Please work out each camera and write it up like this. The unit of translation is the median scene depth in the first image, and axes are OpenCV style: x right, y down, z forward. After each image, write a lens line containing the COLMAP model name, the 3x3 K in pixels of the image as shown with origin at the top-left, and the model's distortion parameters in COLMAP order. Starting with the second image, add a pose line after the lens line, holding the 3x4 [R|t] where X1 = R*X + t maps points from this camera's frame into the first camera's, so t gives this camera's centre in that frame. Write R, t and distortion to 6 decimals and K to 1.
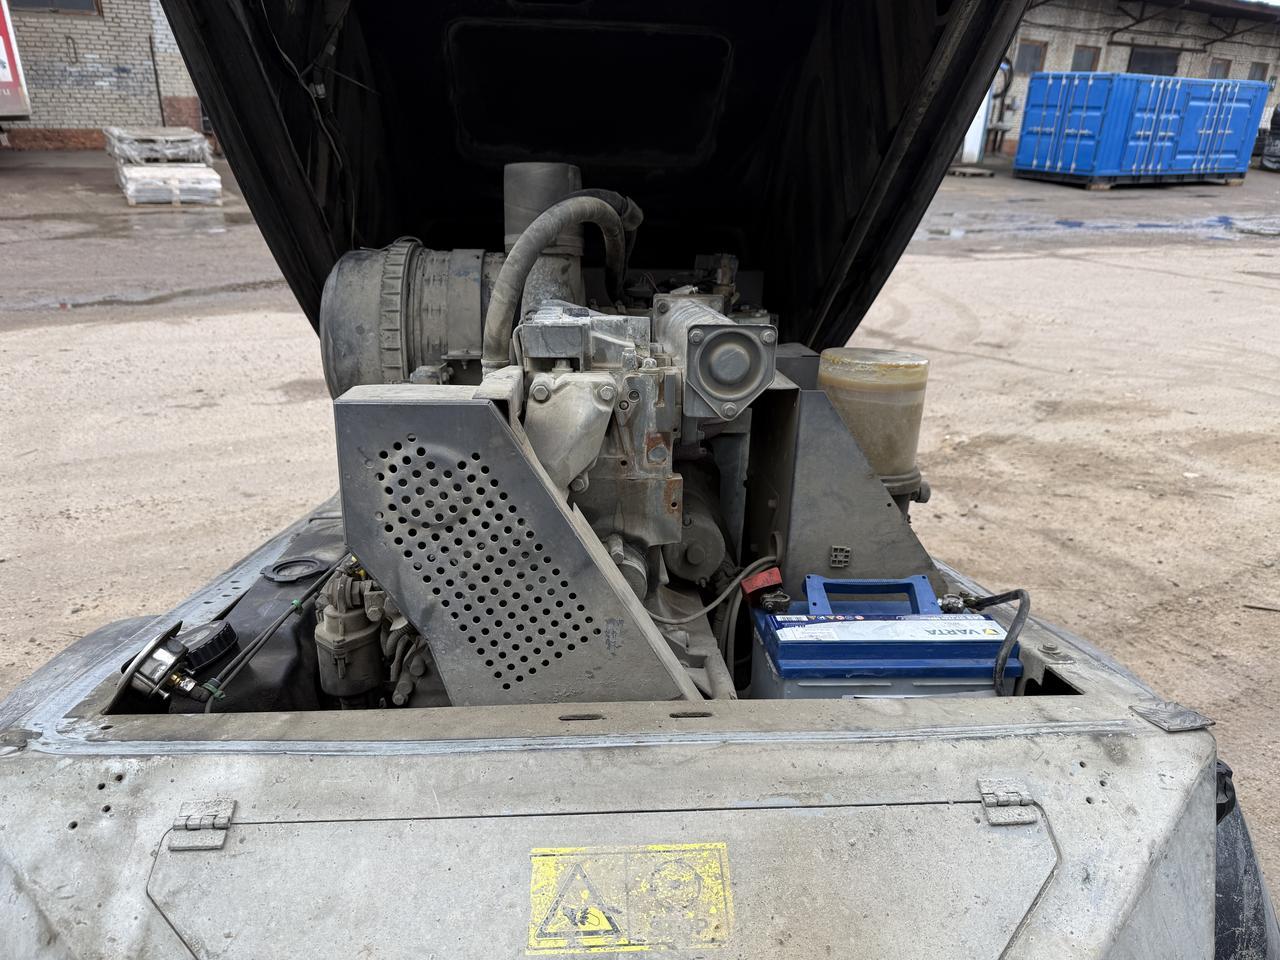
lens RADIAL K [[899.9, 0, 642.6], [0, 899.9, 476.2], [0, 0, 1]] dist [0.033508, -0.039639]
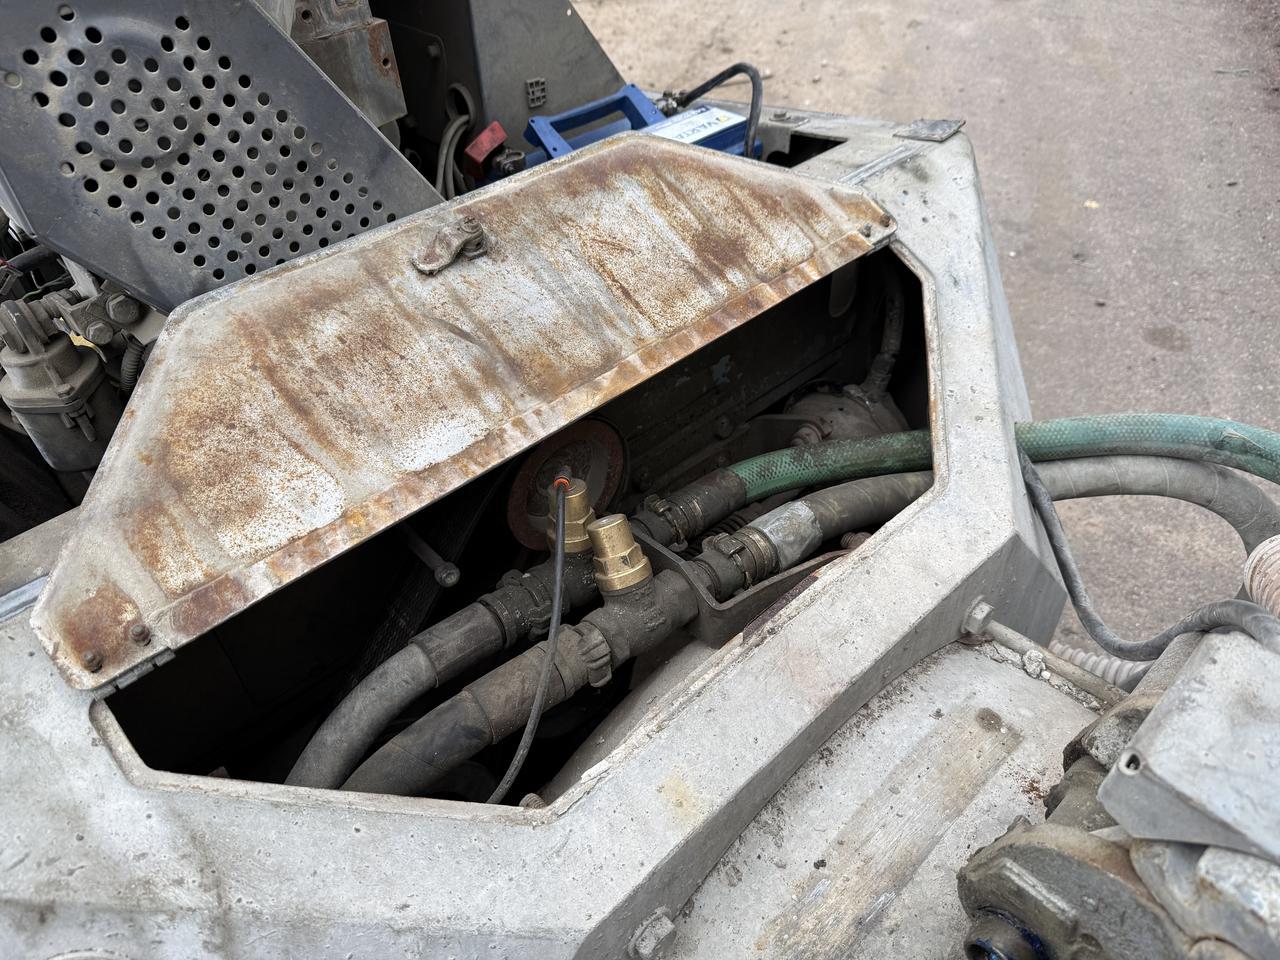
lens RADIAL K [[899.9, 0, 642.6], [0, 899.9, 476.2], [0, 0, 1]] dist [0.033508, -0.039639]
pose [[0.787280, -0.453809, 0.417429, -0.331920], [0.238626, 0.848481, 0.472374, 0.023500], [-0.568548, -0.272281, 0.776283, 0.244388]]
